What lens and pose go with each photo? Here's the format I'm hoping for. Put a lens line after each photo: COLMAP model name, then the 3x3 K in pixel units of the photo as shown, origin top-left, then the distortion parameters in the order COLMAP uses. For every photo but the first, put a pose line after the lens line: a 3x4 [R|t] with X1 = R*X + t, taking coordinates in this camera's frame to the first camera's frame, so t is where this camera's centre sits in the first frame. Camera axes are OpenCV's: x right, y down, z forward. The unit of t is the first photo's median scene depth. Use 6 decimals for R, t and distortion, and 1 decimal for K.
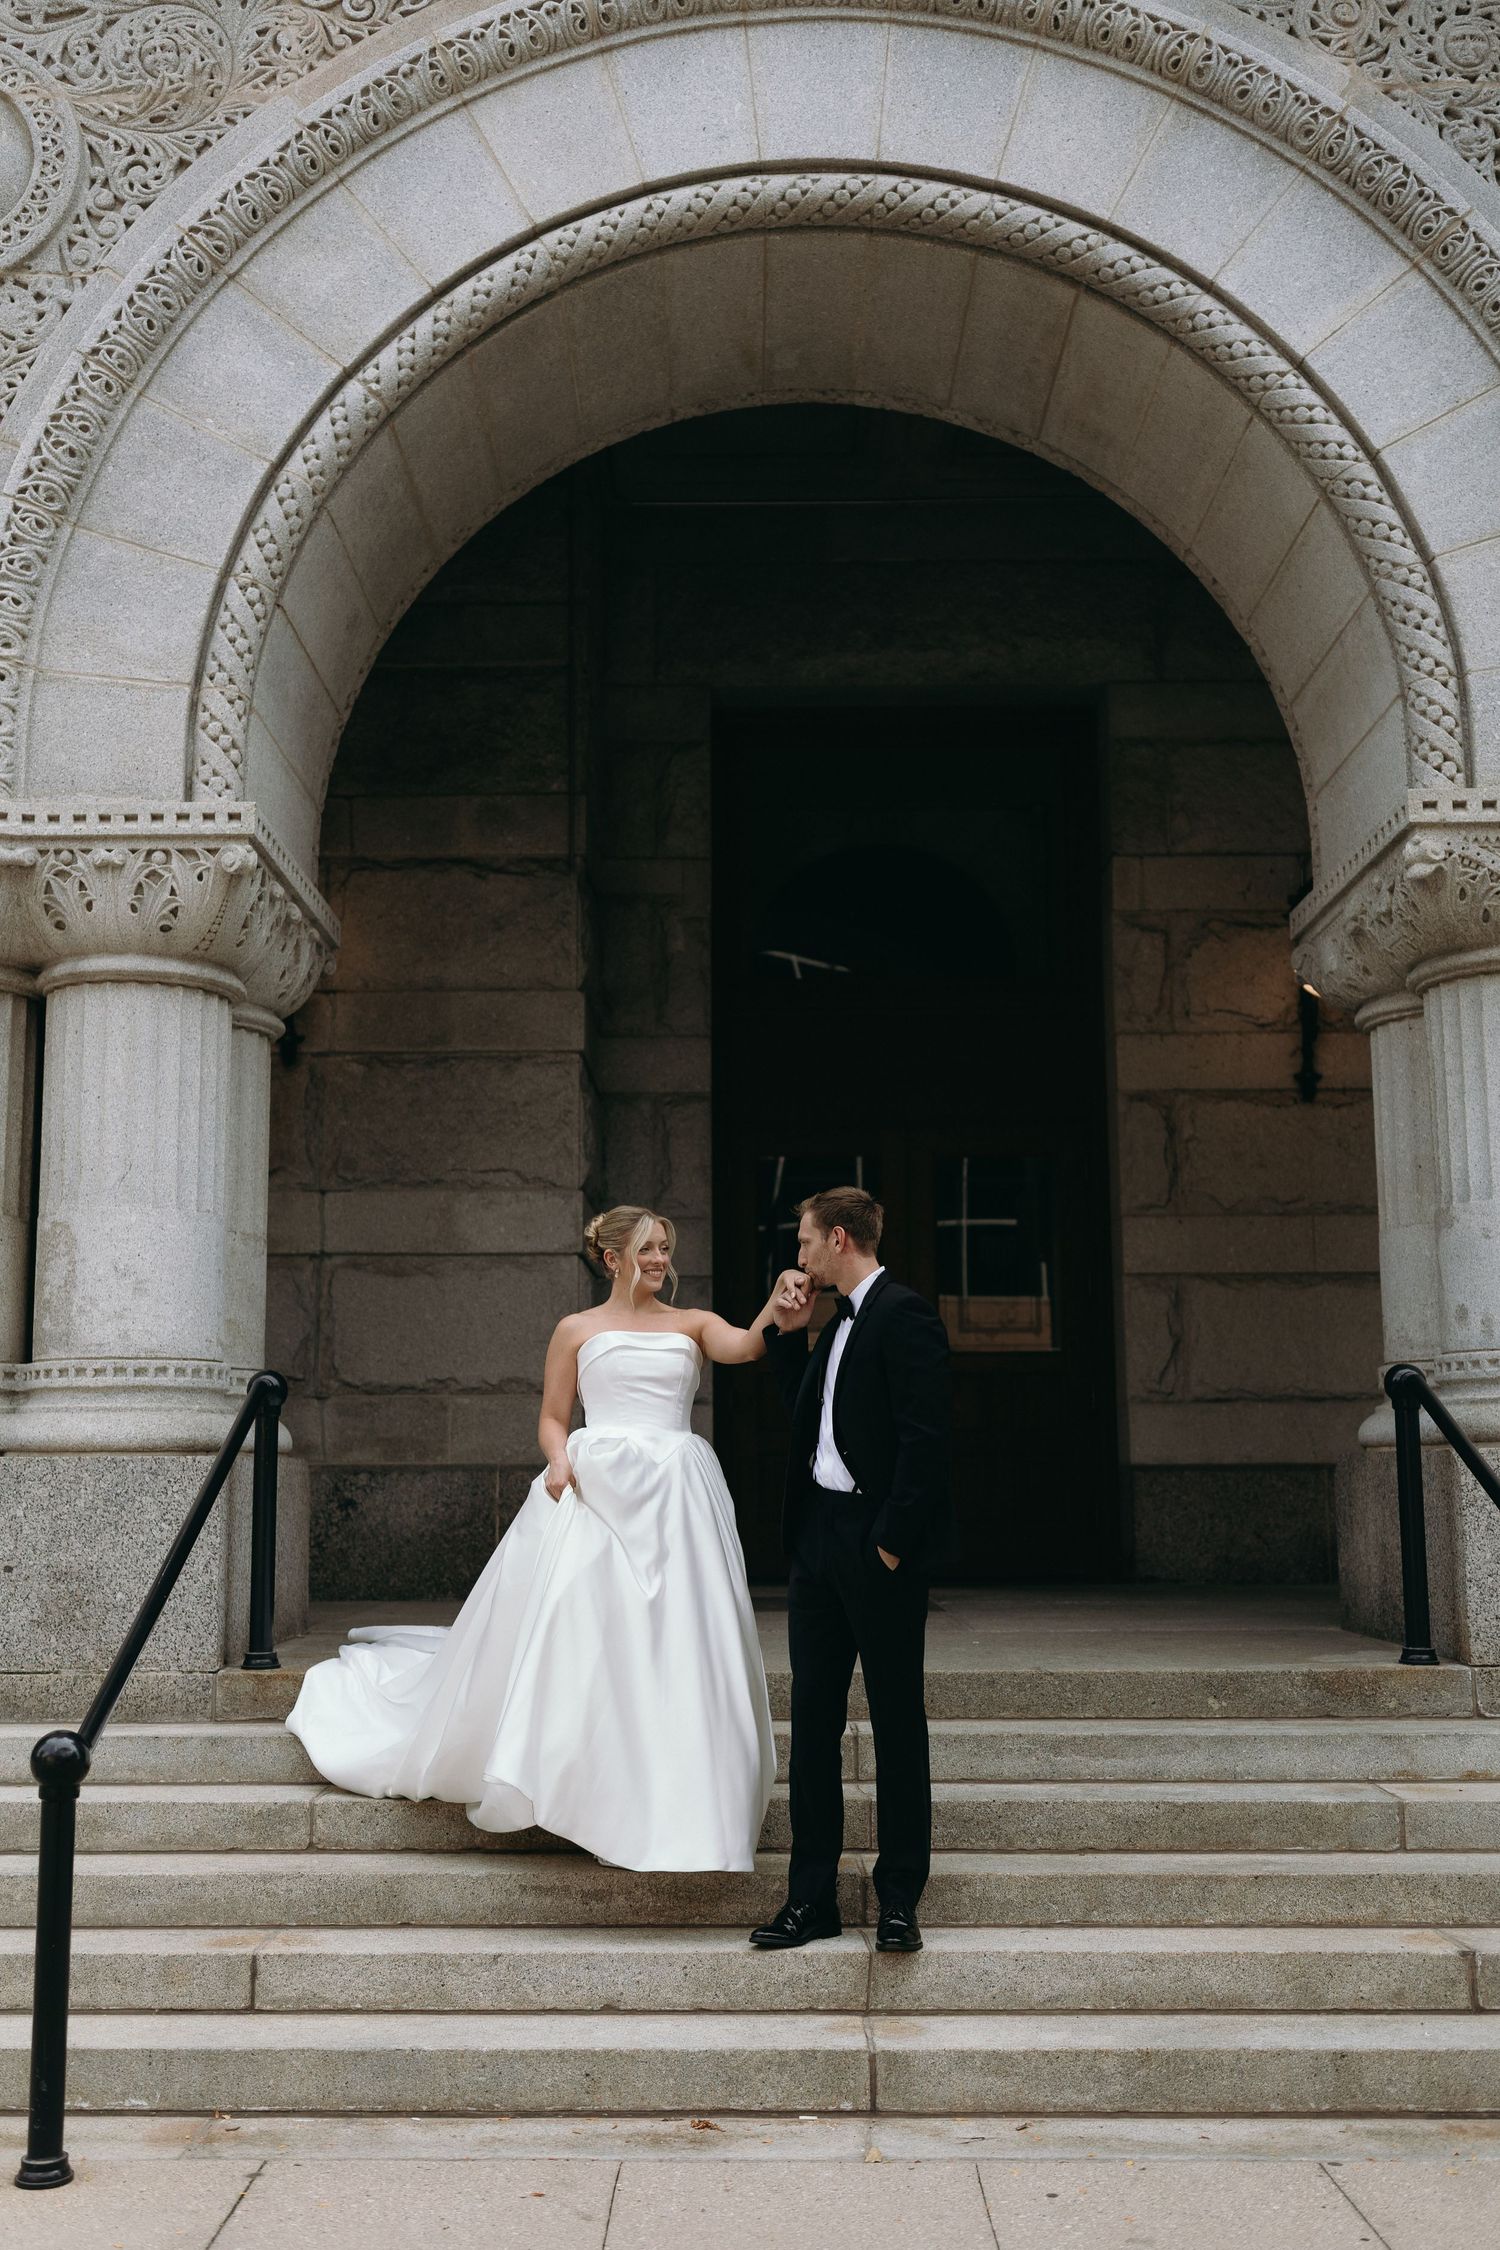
lens RADIAL K [[2271.5, 0, 704.6], [0, 2271.5, 1128.9], [0, 0, 1]] dist [-0.007636, 0.002980]
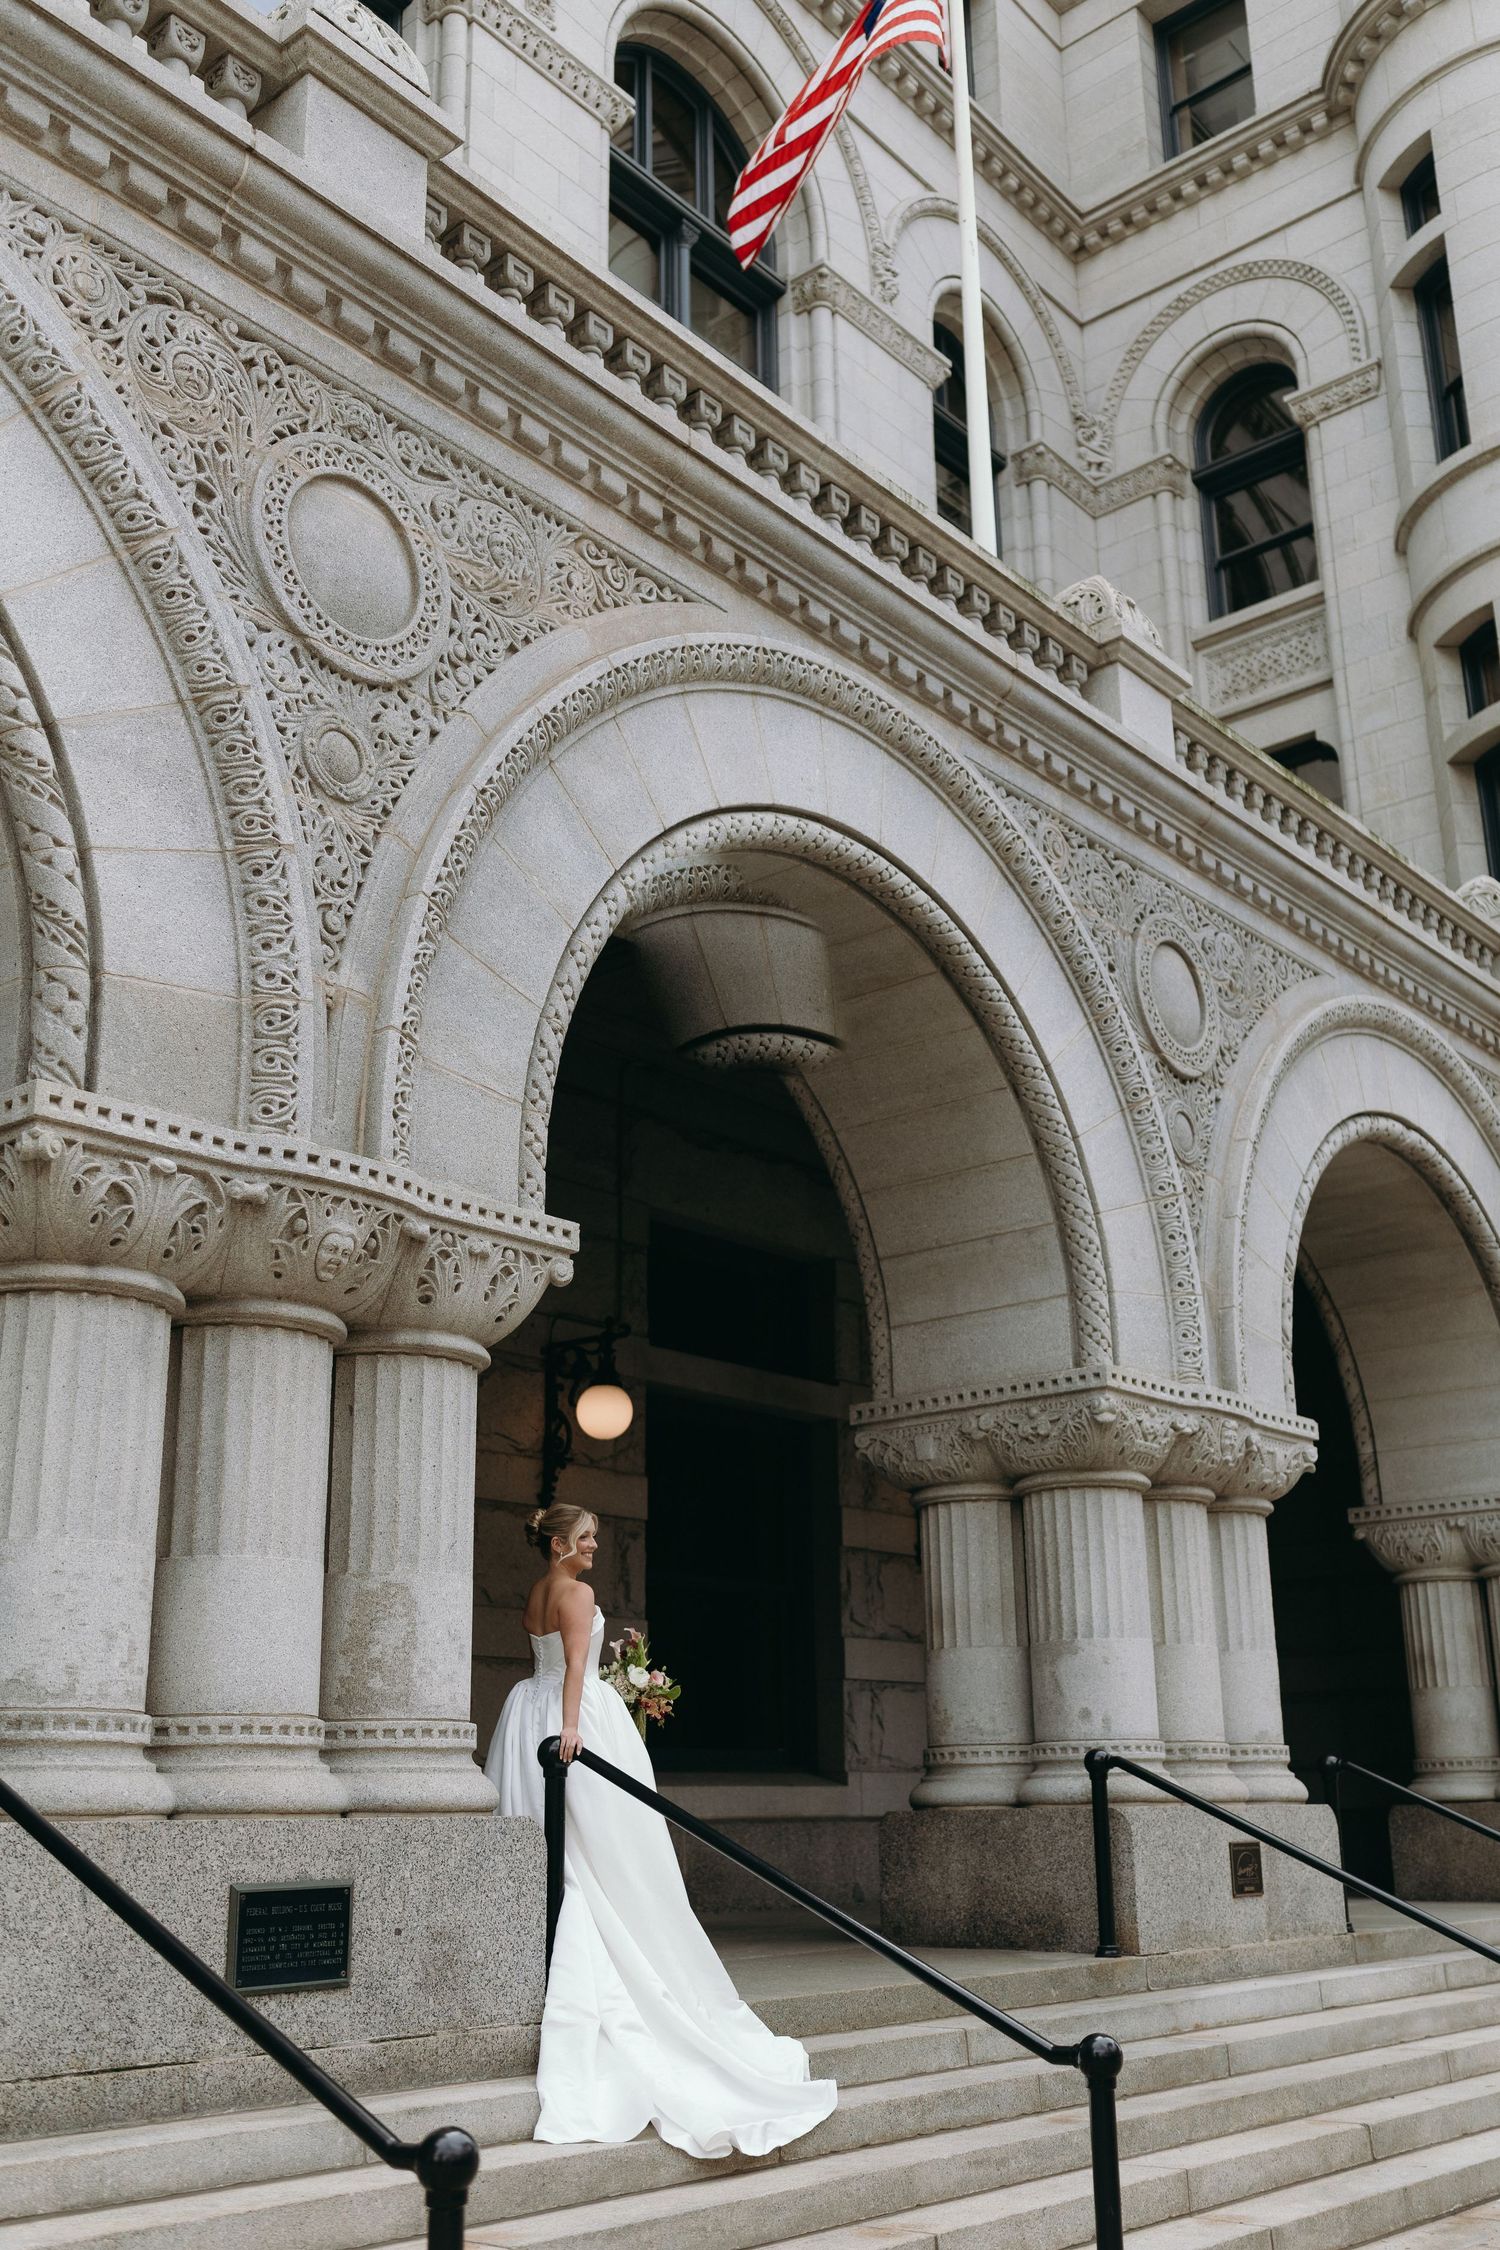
lens RADIAL K [[2210.4, 0, 766.8], [0, 2210.4, 1116.9], [0, 0, 1]] dist [-0.009816, 0.011103]
pose [[0.627603, 0.231033, 0.743464, -0.924513], [-0.106300, 0.971440, -0.212143, 0.028557], [-0.771242, 0.054112, 0.634237, 0.203568]]
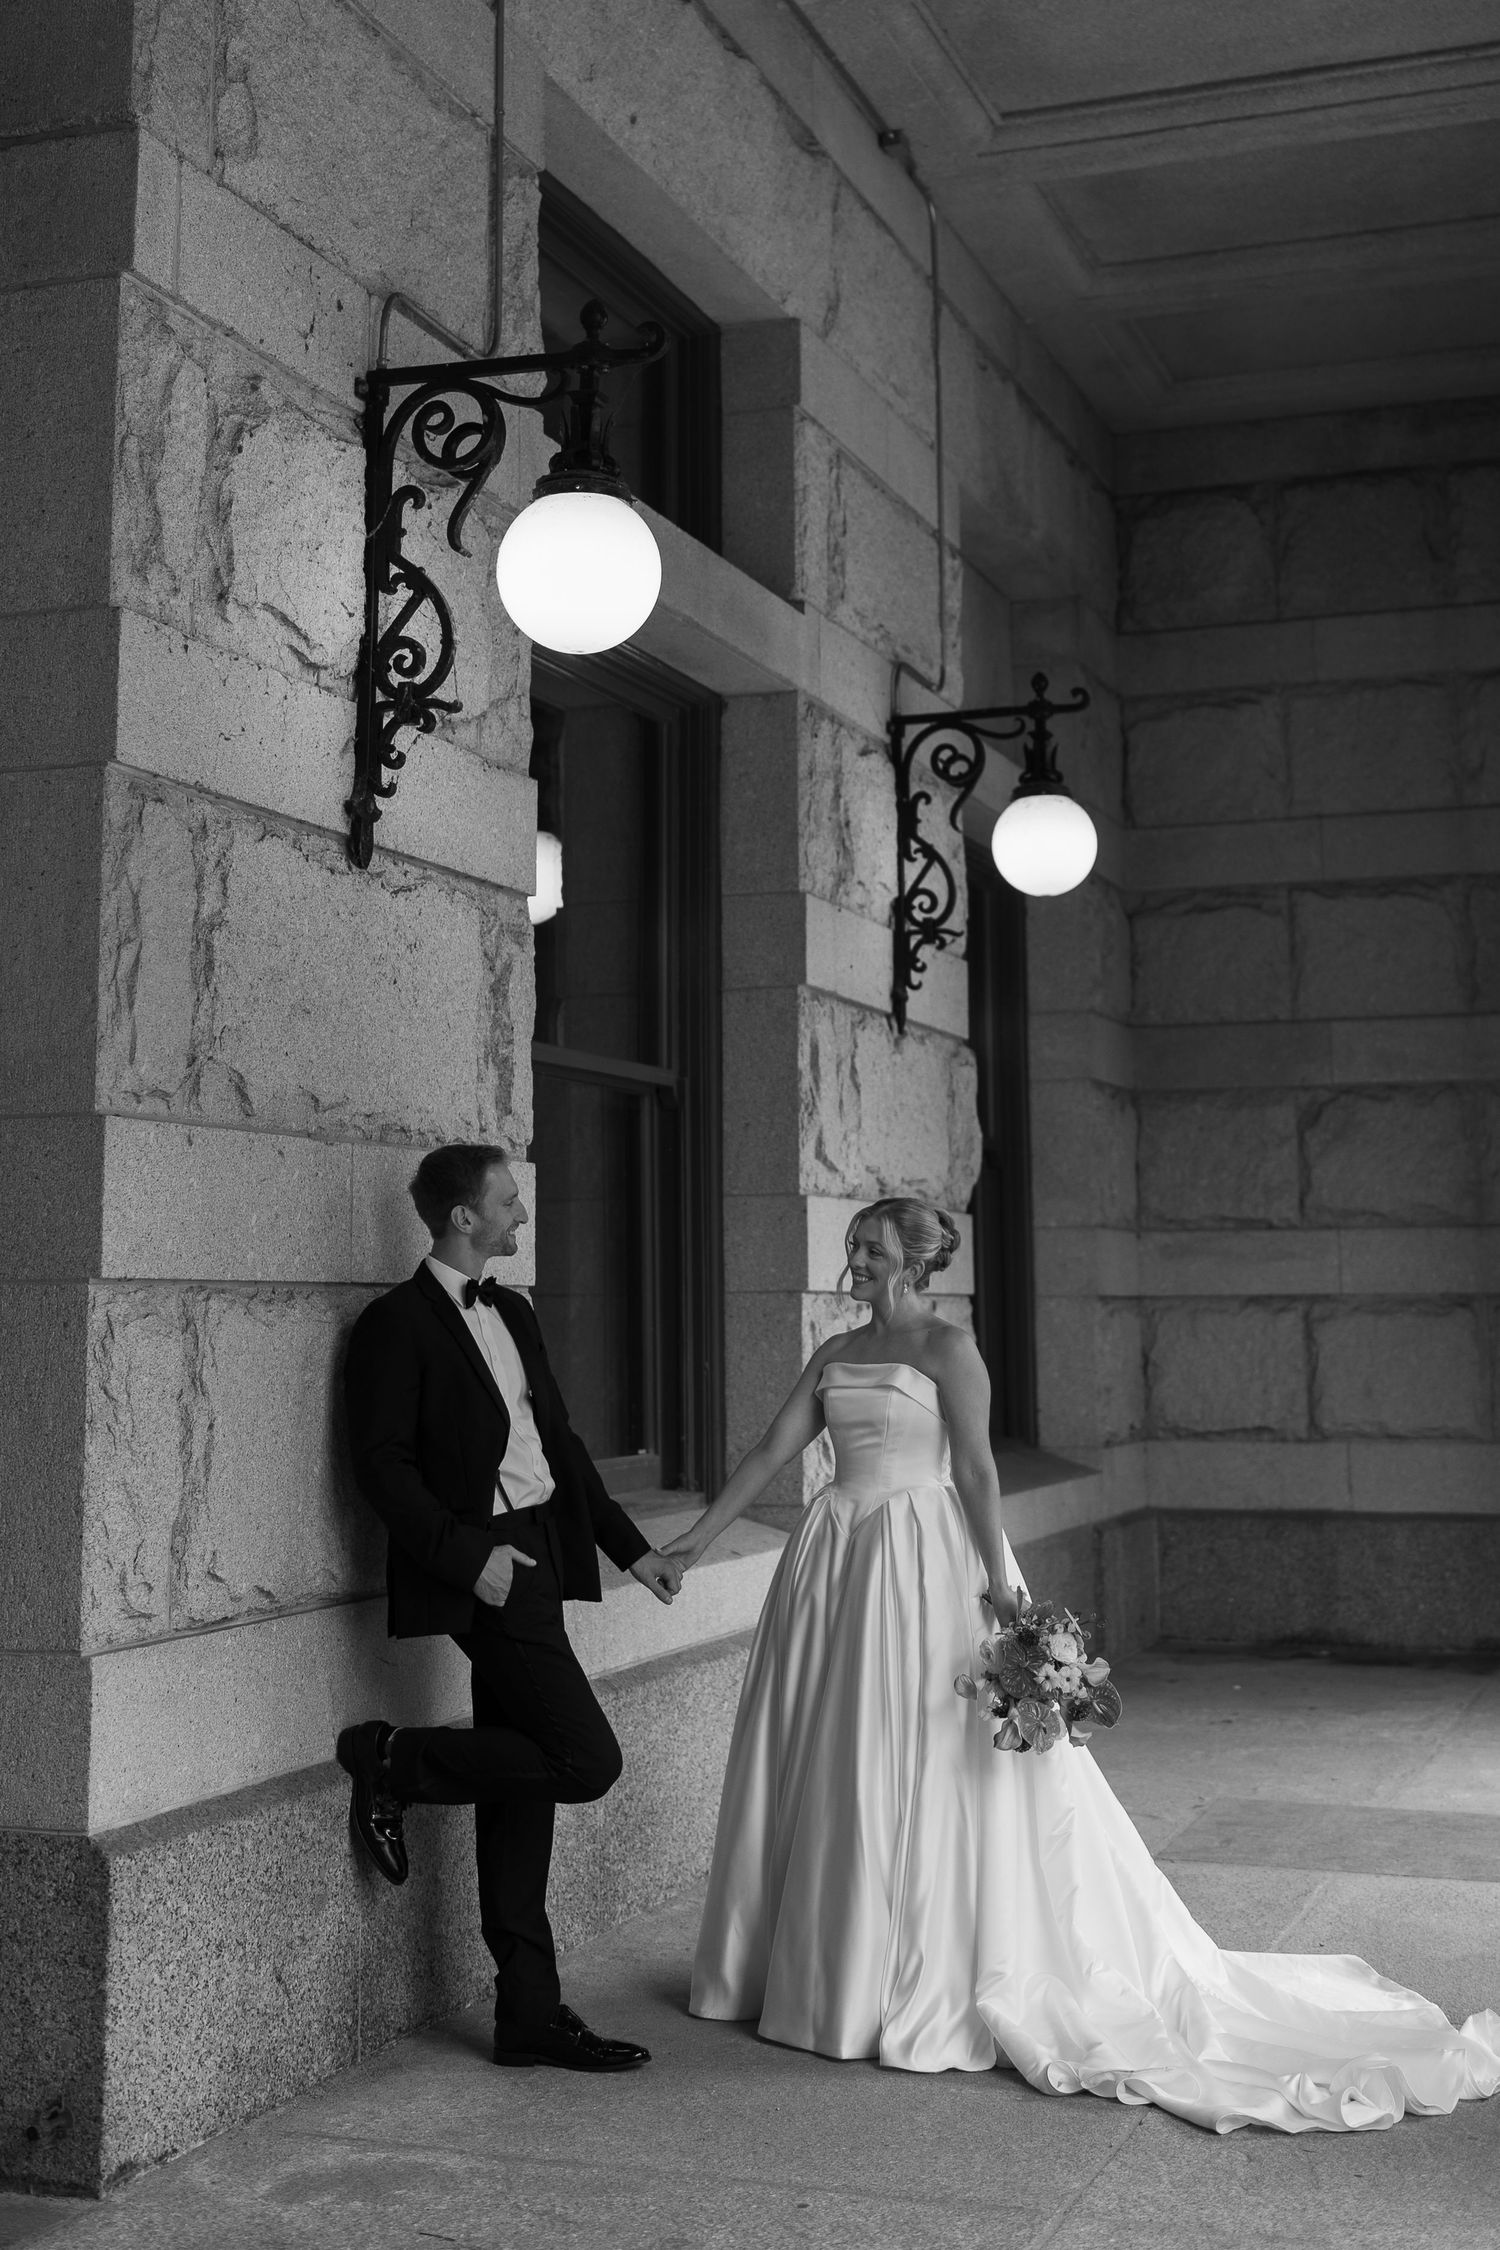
lens RADIAL K [[2912.8, 0, 744.7], [0, 2912.8, 825.5], [0, 0, 1]] dist [-0.008360, 0.020952]
pose [[0.320921, 0.158544, 0.933742, -0.329415], [-0.141918, 0.982808, -0.118099, 0.051337], [-0.936413, -0.094614, 0.337904, 1.154864]]
